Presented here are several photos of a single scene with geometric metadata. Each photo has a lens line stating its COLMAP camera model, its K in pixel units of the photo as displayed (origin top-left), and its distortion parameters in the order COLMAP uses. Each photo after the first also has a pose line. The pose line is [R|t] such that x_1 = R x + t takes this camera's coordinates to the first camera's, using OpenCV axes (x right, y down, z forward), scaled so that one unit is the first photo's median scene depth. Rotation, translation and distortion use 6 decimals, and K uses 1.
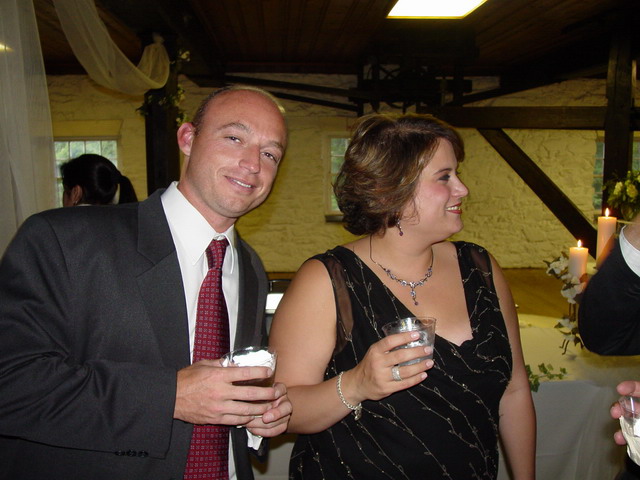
lens RADIAL K [[629.5, 0, 318.2], [0, 629.5, 236.0], [0, 0, 1]] dist [-0.061997, 0.000000]
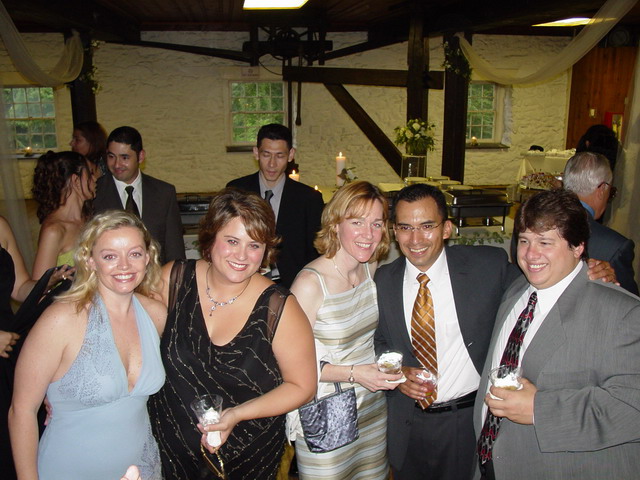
lens RADIAL K [[629.5, 0, 318.4], [0, 629.5, 243.8], [0, 0, 1]] dist [-0.061997, 0.000000]
pose [[0.997077, -0.020304, 0.073658, 0.115350], [0.009897, 0.990244, 0.138991, -0.015587], [-0.075761, -0.137856, 0.987550, -0.323338]]
